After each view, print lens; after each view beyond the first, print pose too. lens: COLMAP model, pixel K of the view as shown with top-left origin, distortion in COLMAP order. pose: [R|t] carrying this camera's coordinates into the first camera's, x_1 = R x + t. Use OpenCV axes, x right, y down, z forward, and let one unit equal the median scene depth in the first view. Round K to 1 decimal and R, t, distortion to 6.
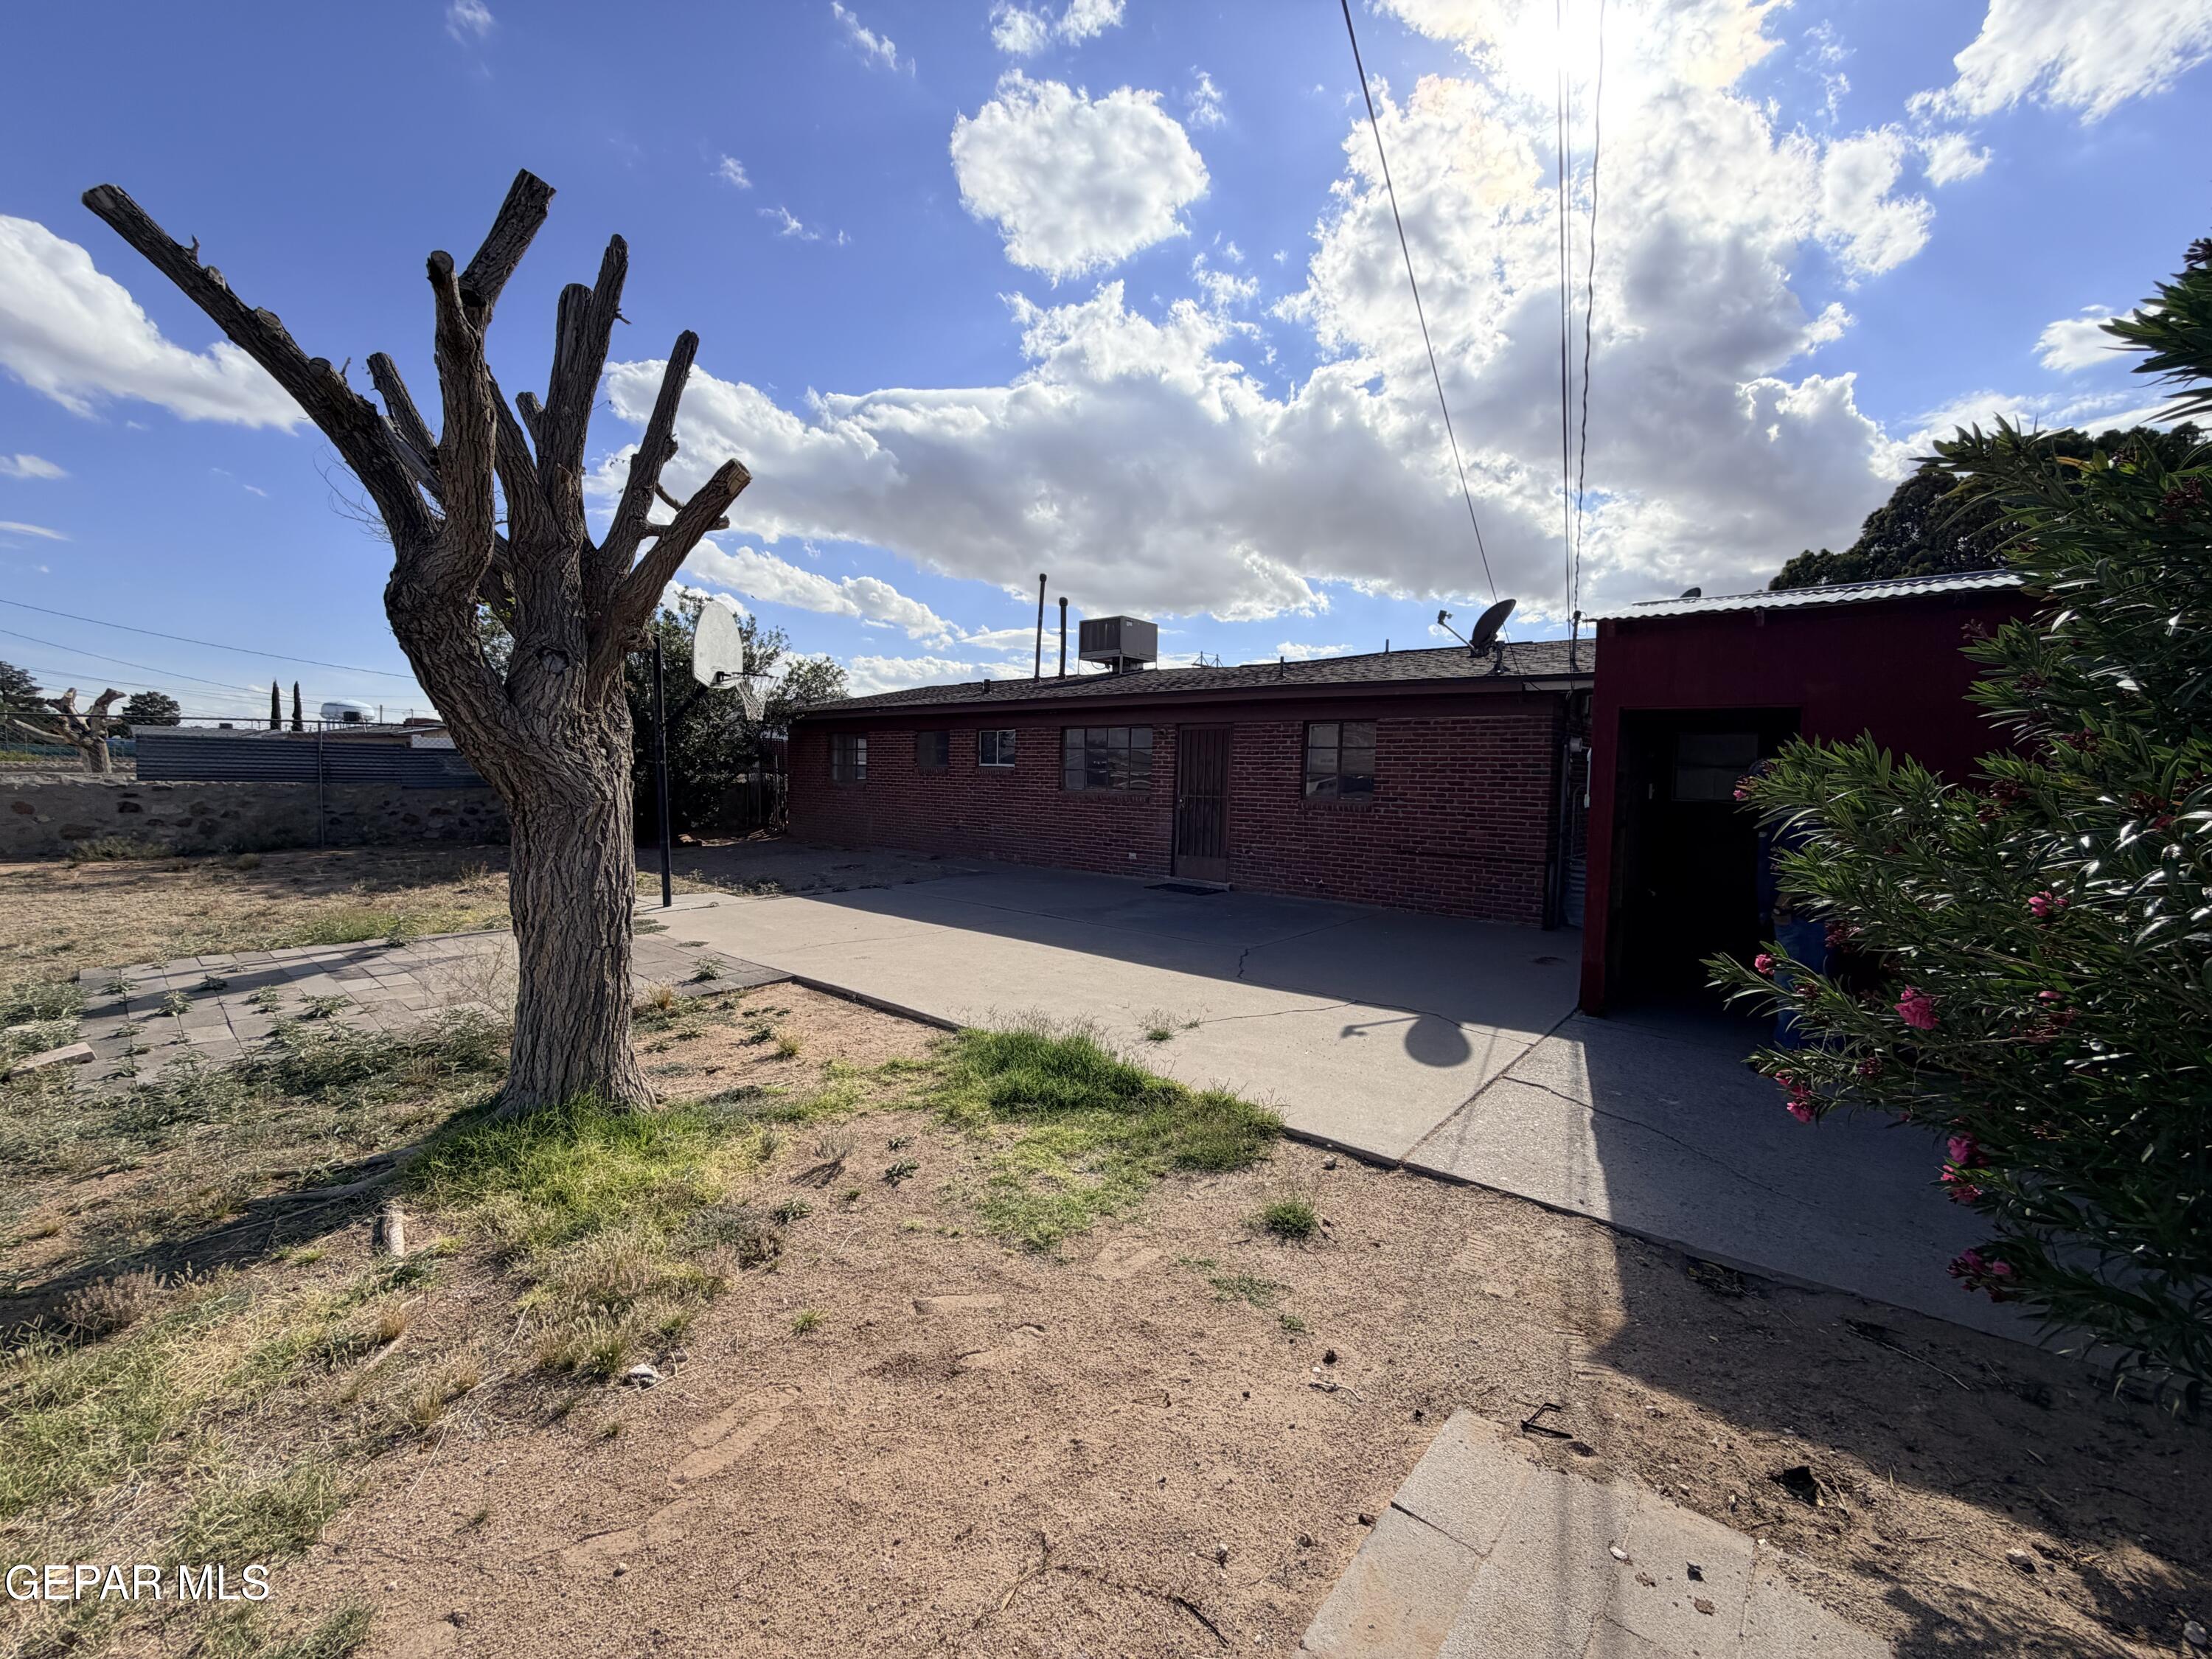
lens RADIAL K [[882.6, 0, 1109.7], [0, 882.6, 810.9], [0, 0, 1]] dist [-0.003628, 0.000841]
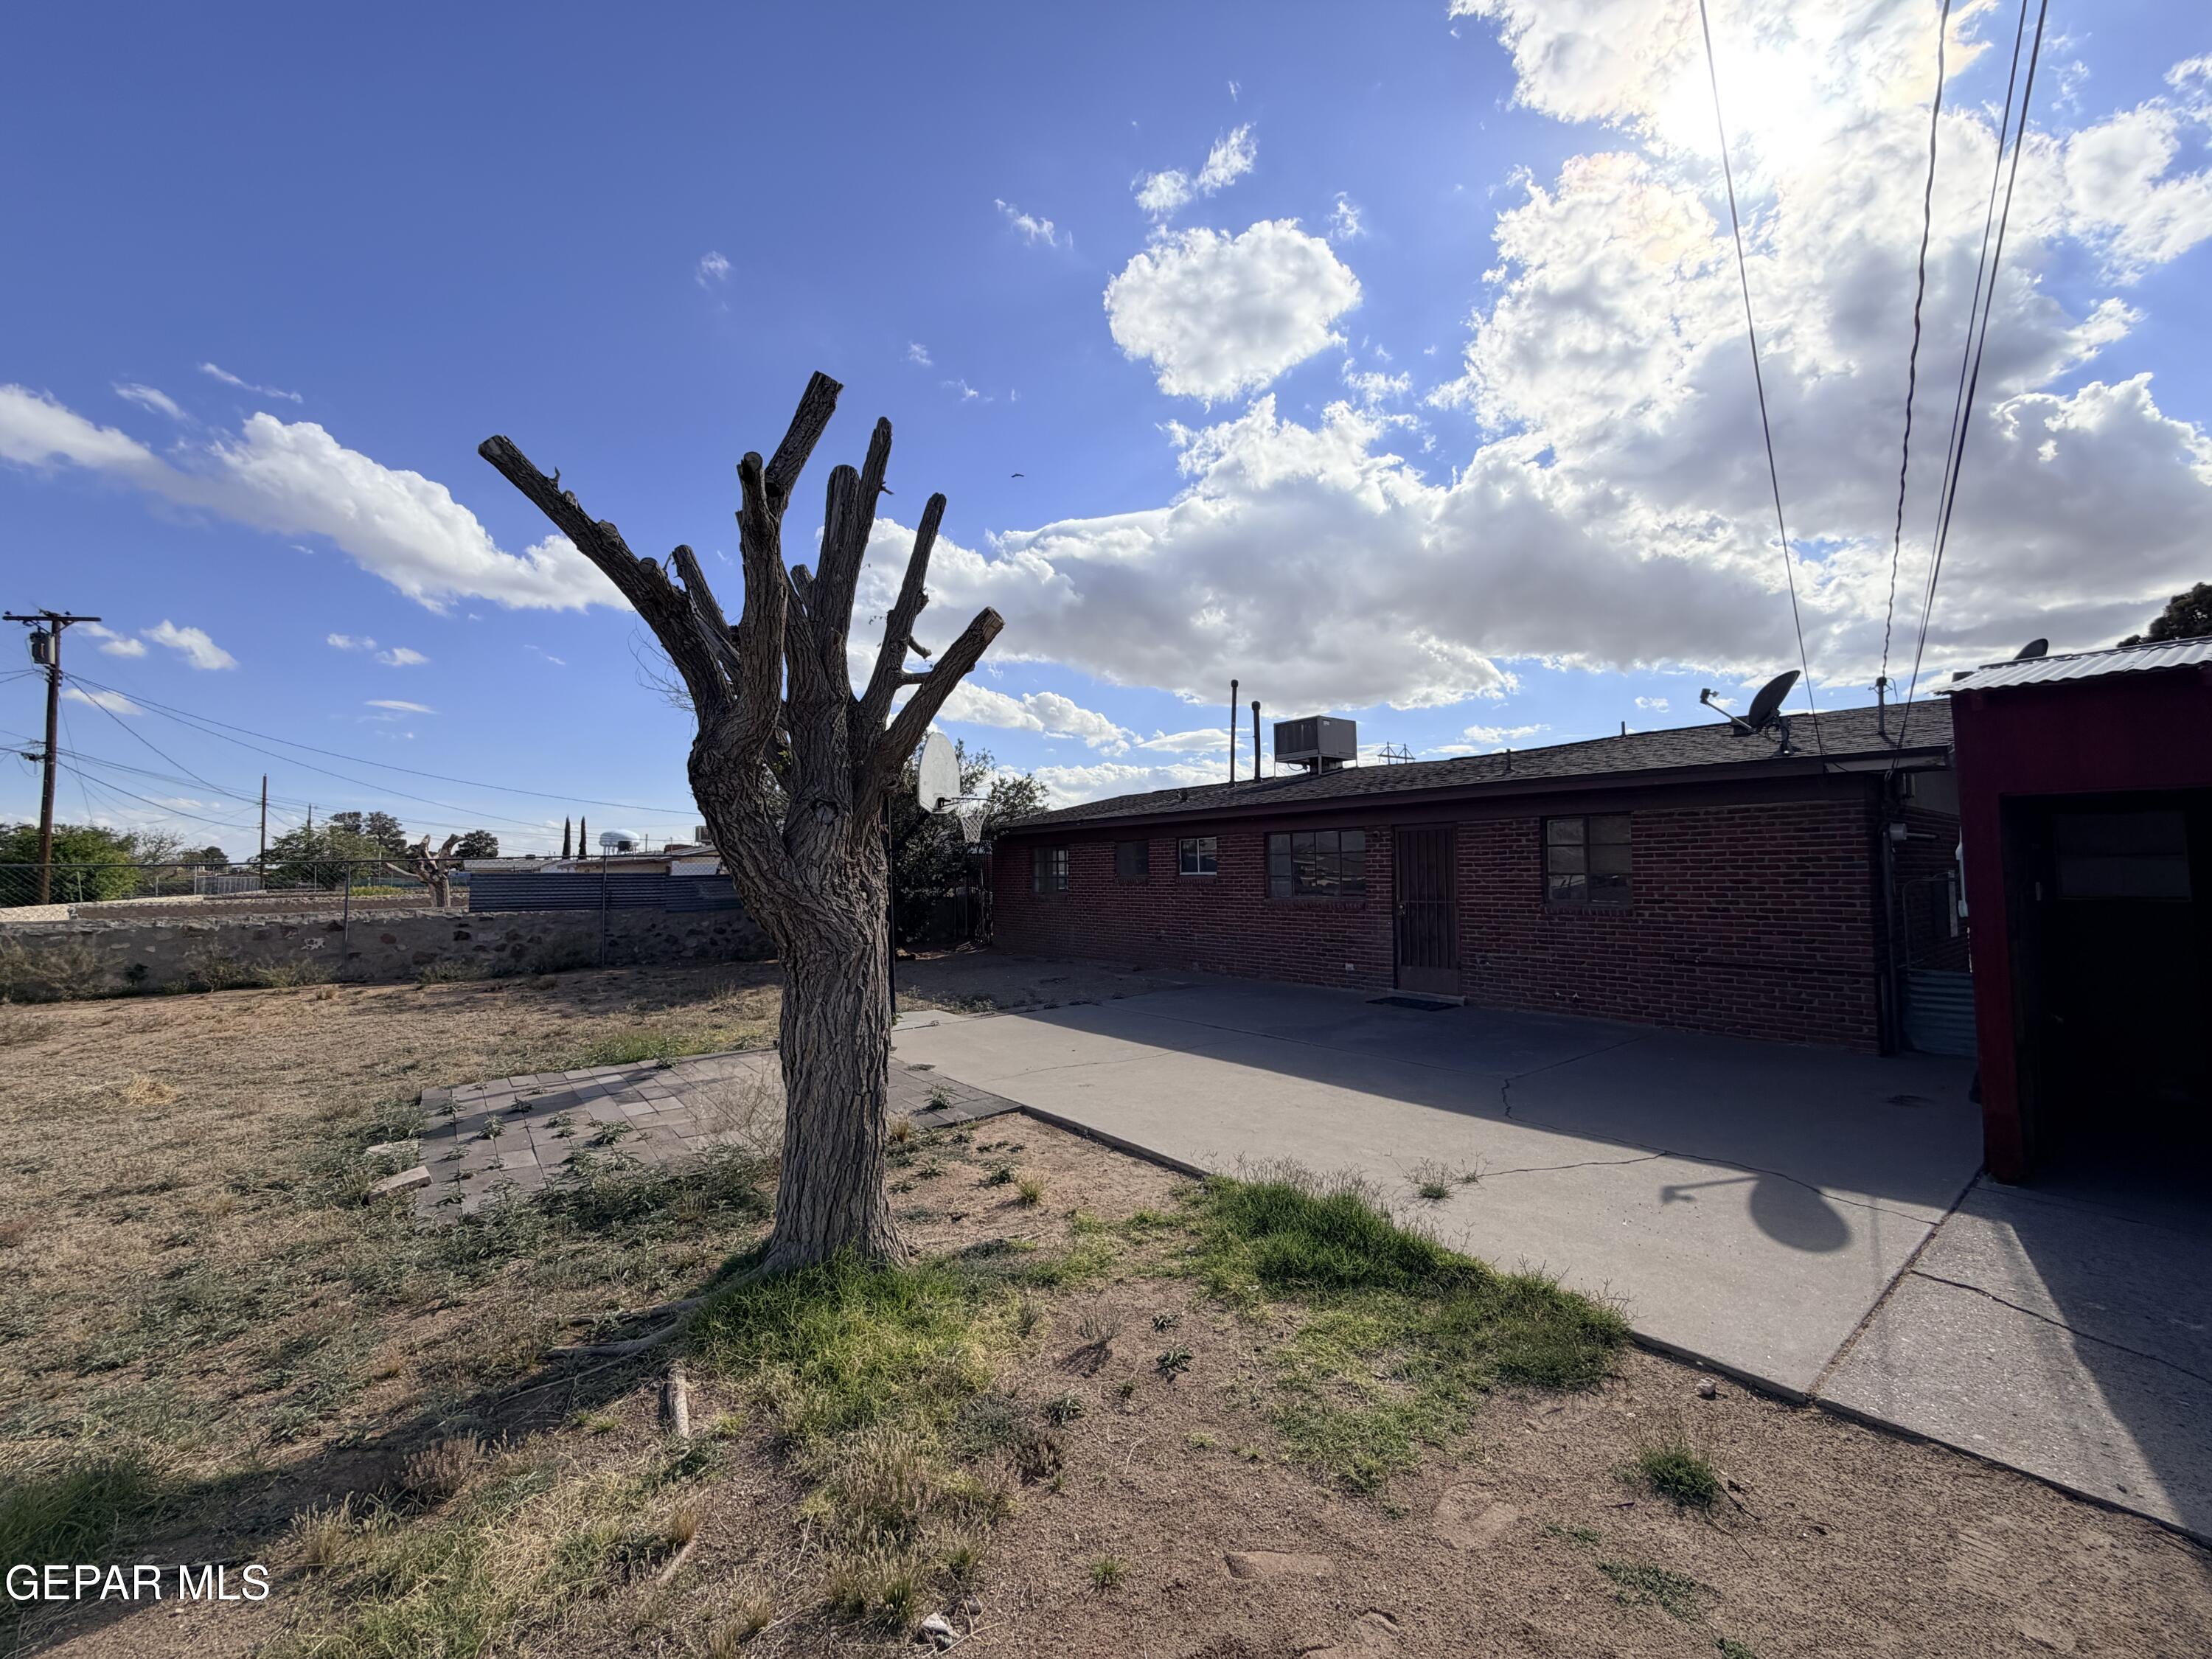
lens RADIAL K [[882.6, 0, 1109.0], [0, 882.6, 807.5], [0, 0, 1]] dist [-0.003628, 0.000841]
pose [[0.978291, -0.049761, -0.201173, -0.080710], [0.026066, 0.992580, -0.118763, -0.036627], [0.205590, 0.110941, 0.972330, 0.050017]]
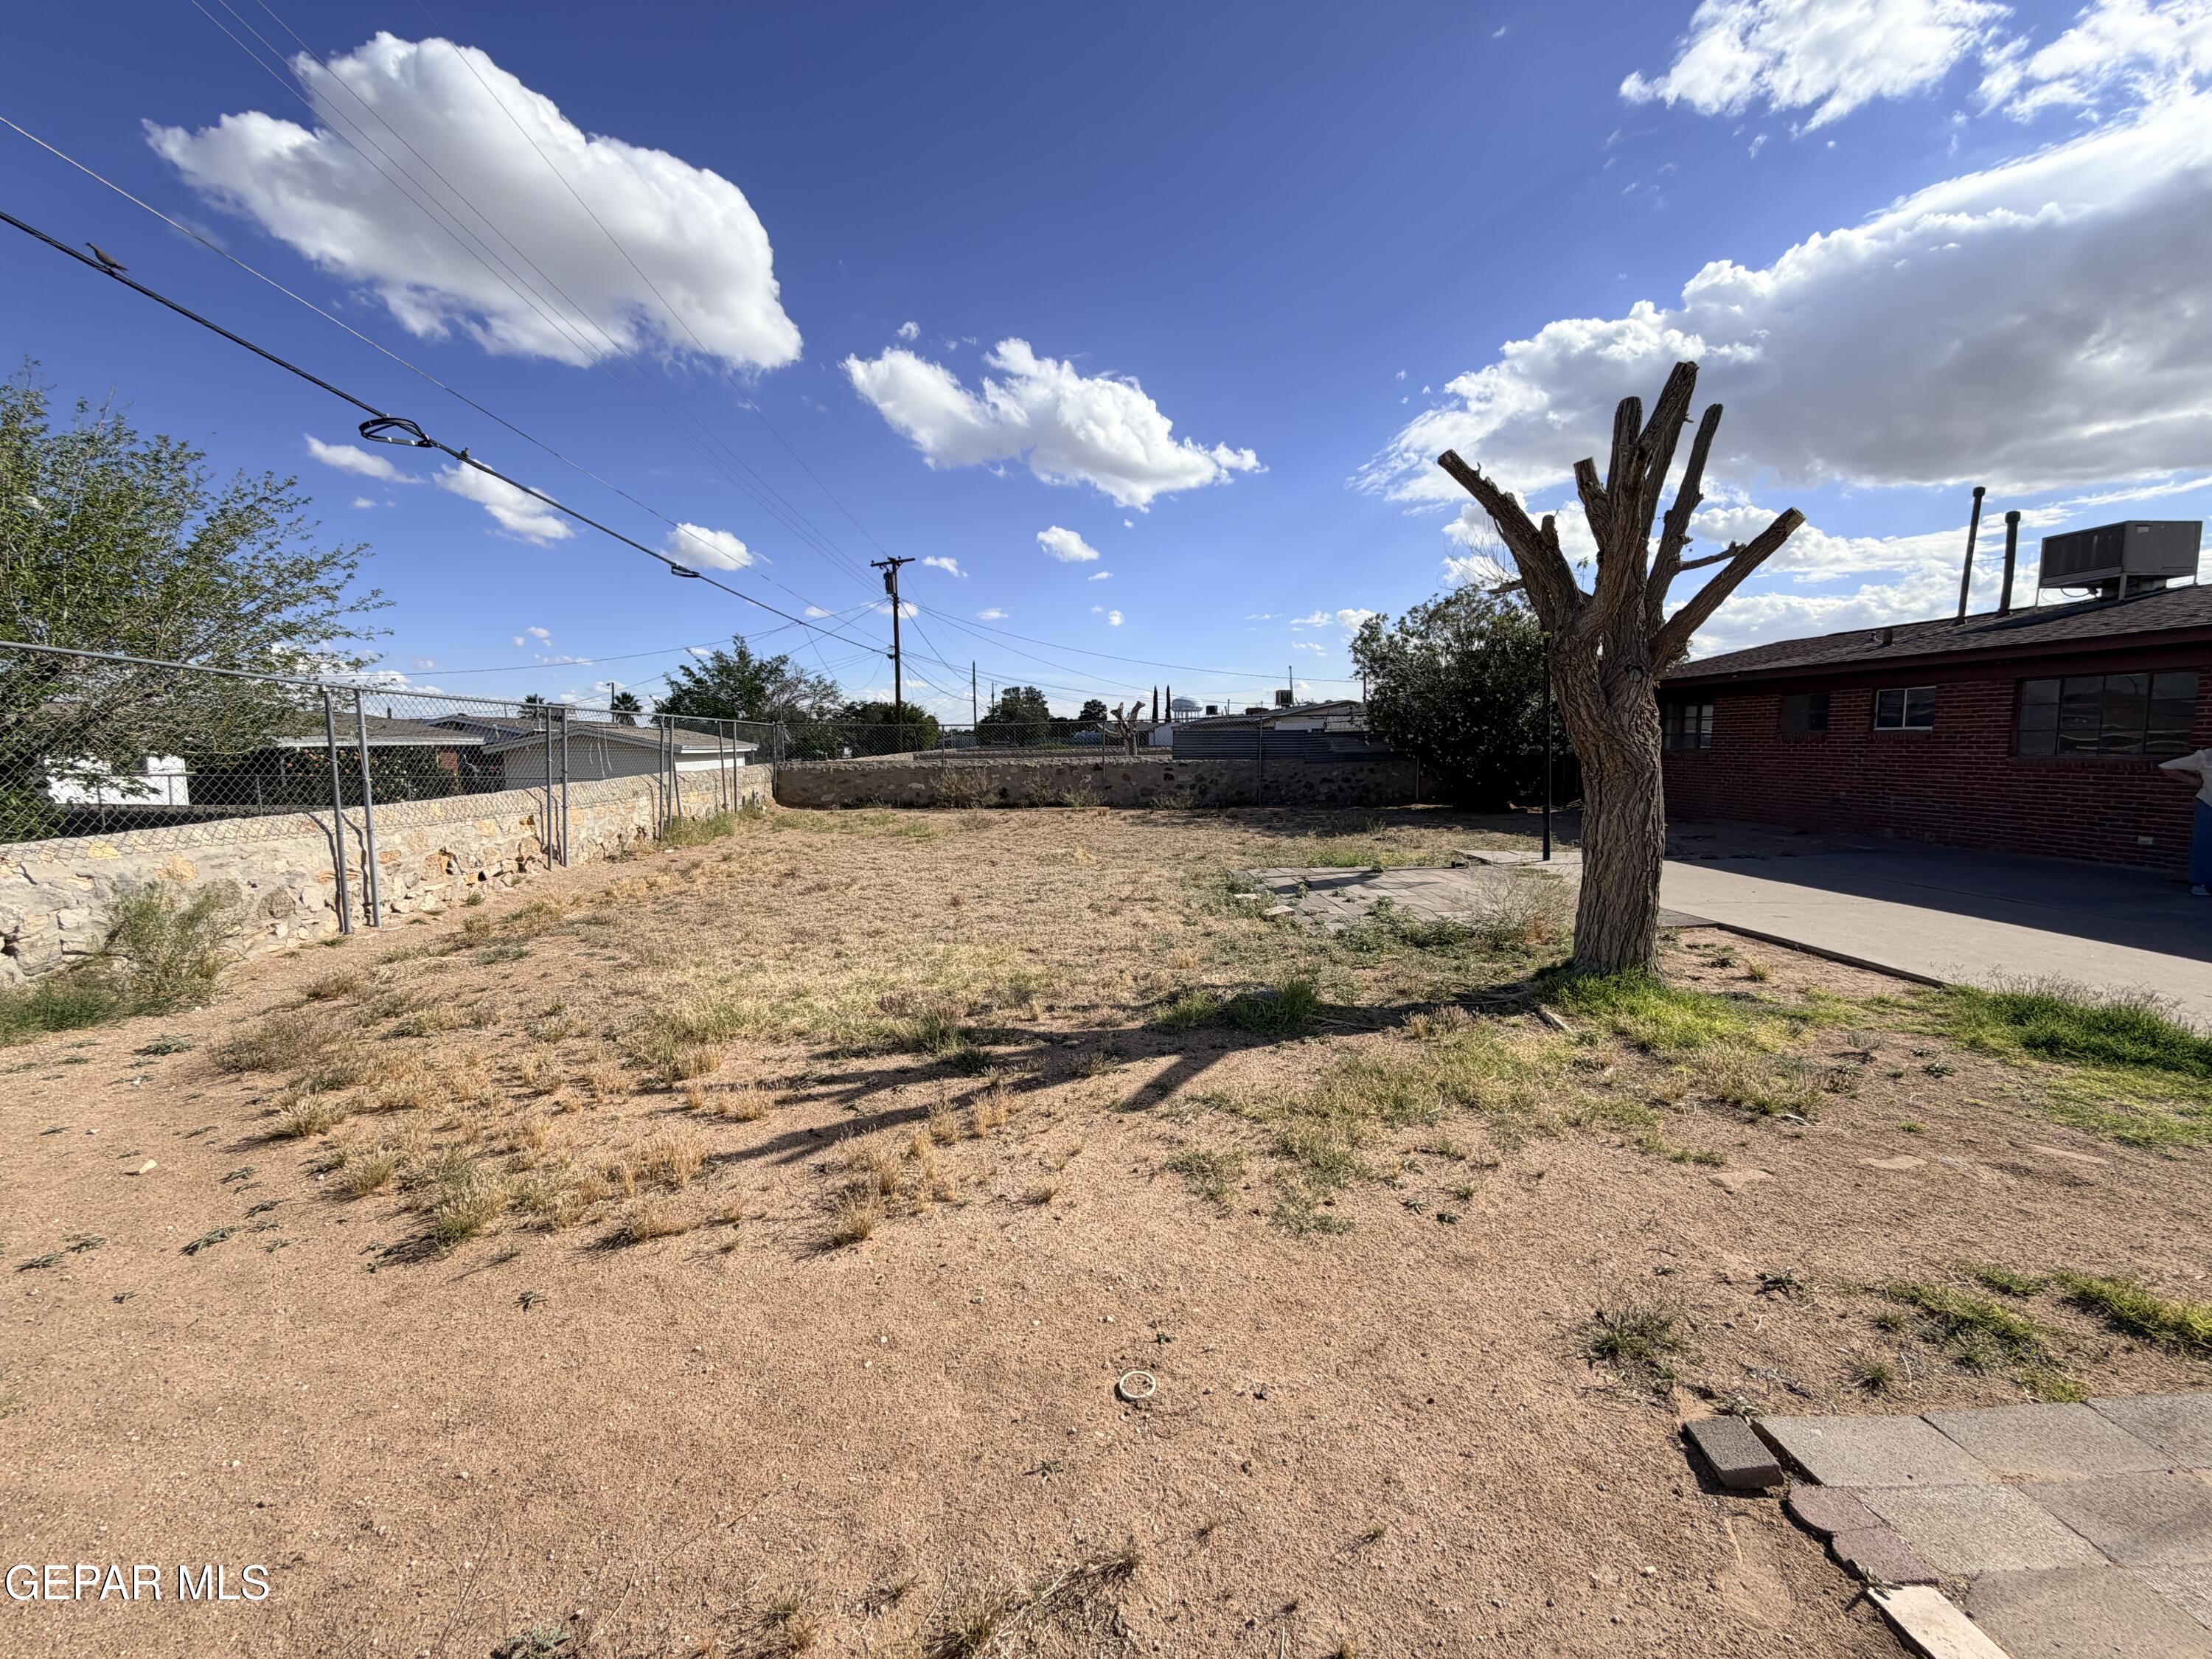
lens RADIAL K [[882.6, 0, 1102.2], [0, 882.6, 822.9], [0, 0, 1]] dist [-0.003628, 0.000841]
pose [[0.689543, 0.038223, -0.723235, -0.143198], [-0.005163, 0.998840, 0.047867, 0.012100], [0.724226, -0.029273, 0.688941, -0.573300]]
